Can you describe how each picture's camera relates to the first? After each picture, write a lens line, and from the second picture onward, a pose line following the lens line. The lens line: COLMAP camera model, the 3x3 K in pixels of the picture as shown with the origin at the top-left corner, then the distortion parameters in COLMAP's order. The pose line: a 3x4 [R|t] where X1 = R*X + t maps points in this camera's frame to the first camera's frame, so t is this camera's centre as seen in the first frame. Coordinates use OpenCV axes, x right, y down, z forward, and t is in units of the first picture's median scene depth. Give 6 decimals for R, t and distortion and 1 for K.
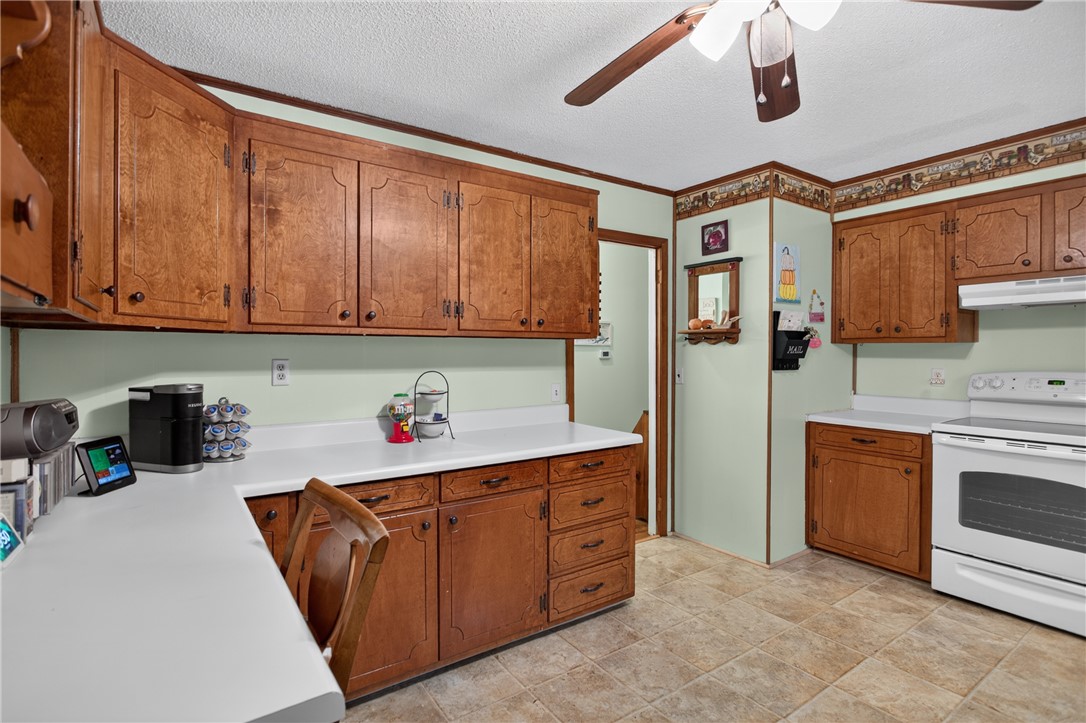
lens RADIAL K [[525.1, 0, 533.6], [0, 525.1, 362.7], [0, 0, 1]] dist [-0.018573, 0.005827]
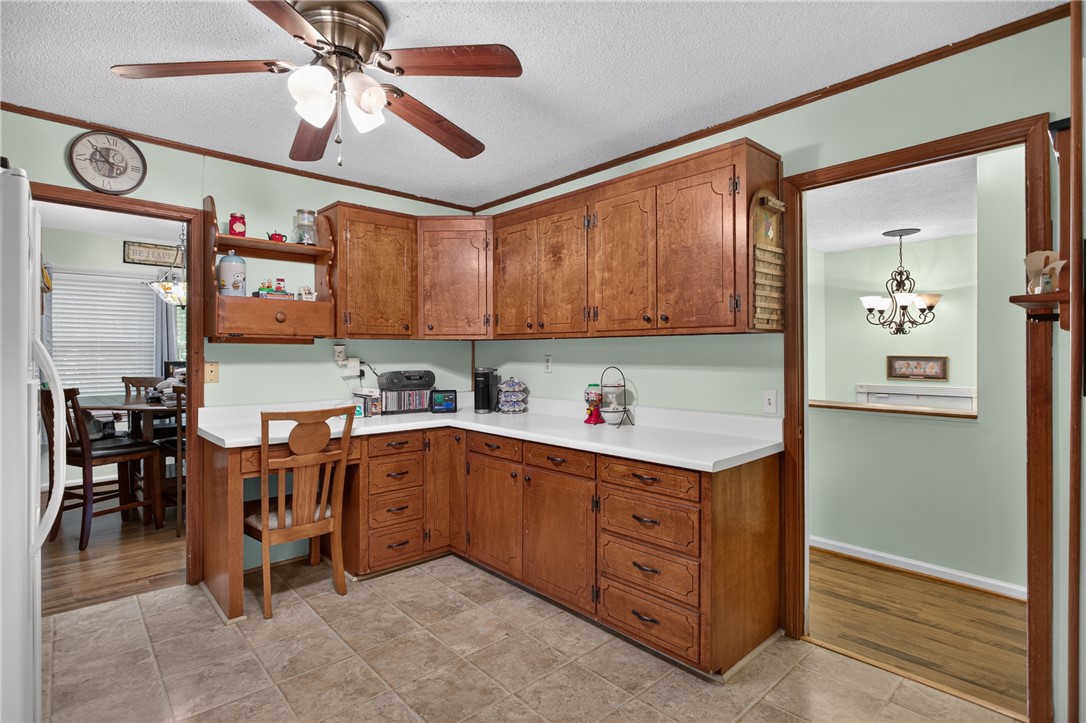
lens RADIAL K [[525.1, 0, 550.8], [0, 525.1, 359.1], [0, 0, 1]] dist [-0.018573, 0.005827]
pose [[0.156907, 0.013967, -0.987515, 0.923627], [-0.015562, 0.999811, 0.011668, -0.012525], [0.987491, 0.013537, 0.157095, 0.677413]]
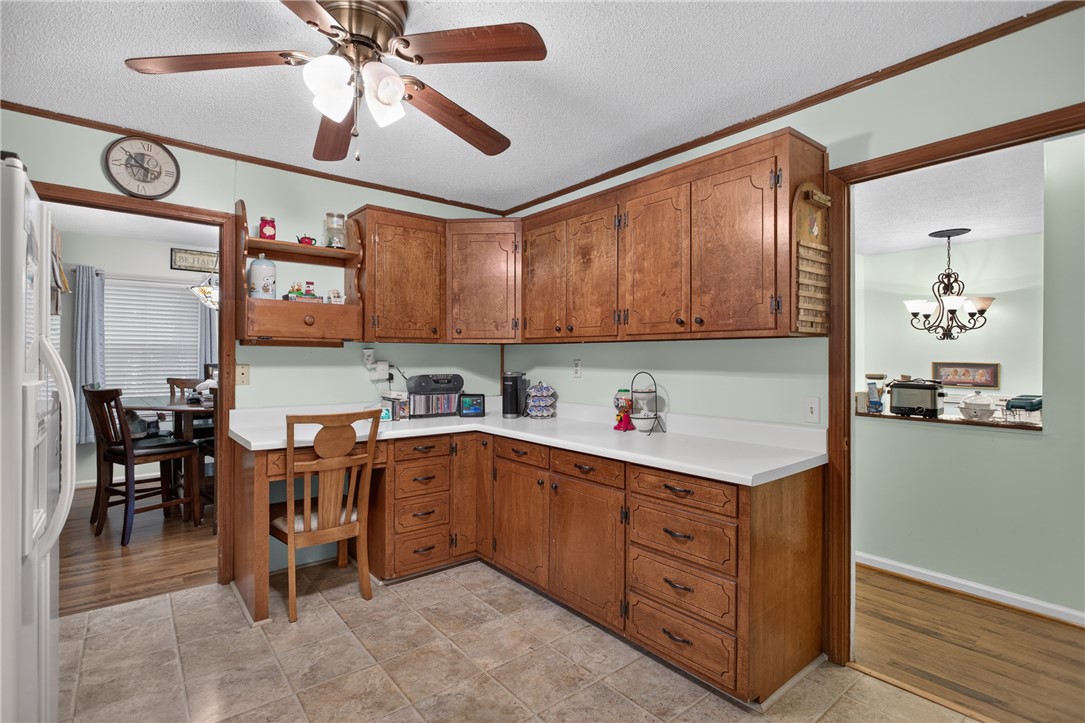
lens RADIAL K [[524.6, 0, 545.6], [0, 524.6, 361.5], [0, 0, 1]] dist [-0.018573, 0.005827]
pose [[0.089757, 0.010687, -0.995906, 0.891164], [-0.020553, 0.999749, 0.008876, -0.011847], [0.995752, 0.019672, 0.089955, 0.686455]]
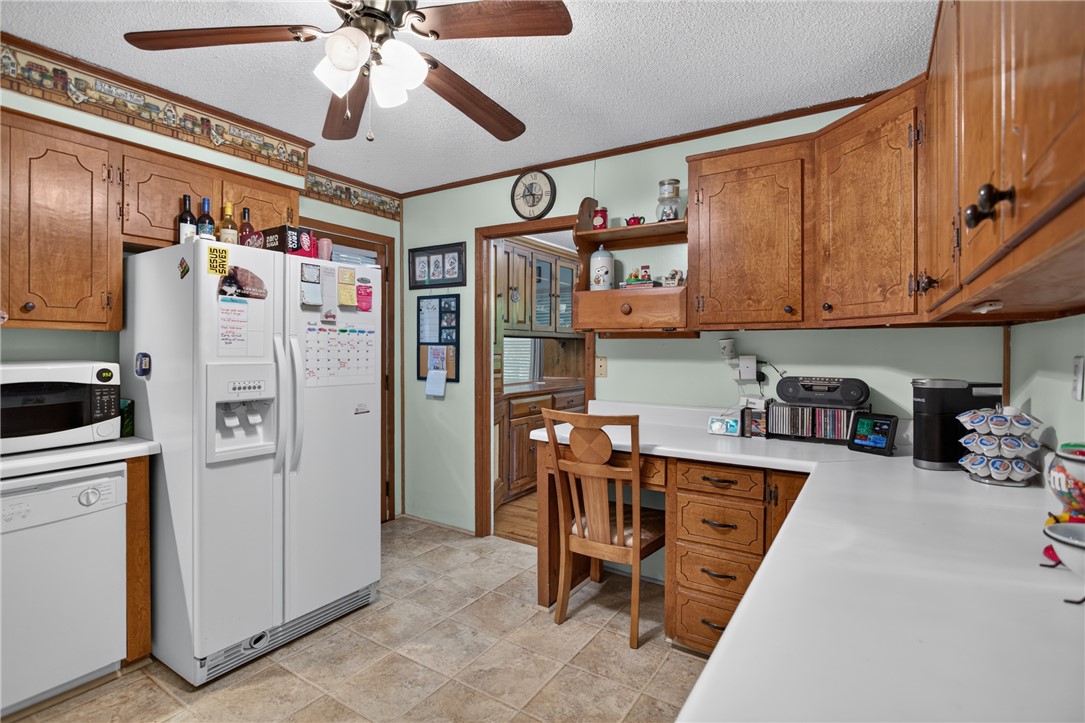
lens RADIAL K [[524.6, 0, 540.7], [0, 524.6, 356.1], [0, 0, 1]] dist [-0.018573, 0.005827]
pose [[-0.920914, 0.002729, -0.389756, 0.278121], [-0.009637, 0.999510, 0.029768, -0.017035], [0.389646, 0.031170, -0.920437, 1.156027]]
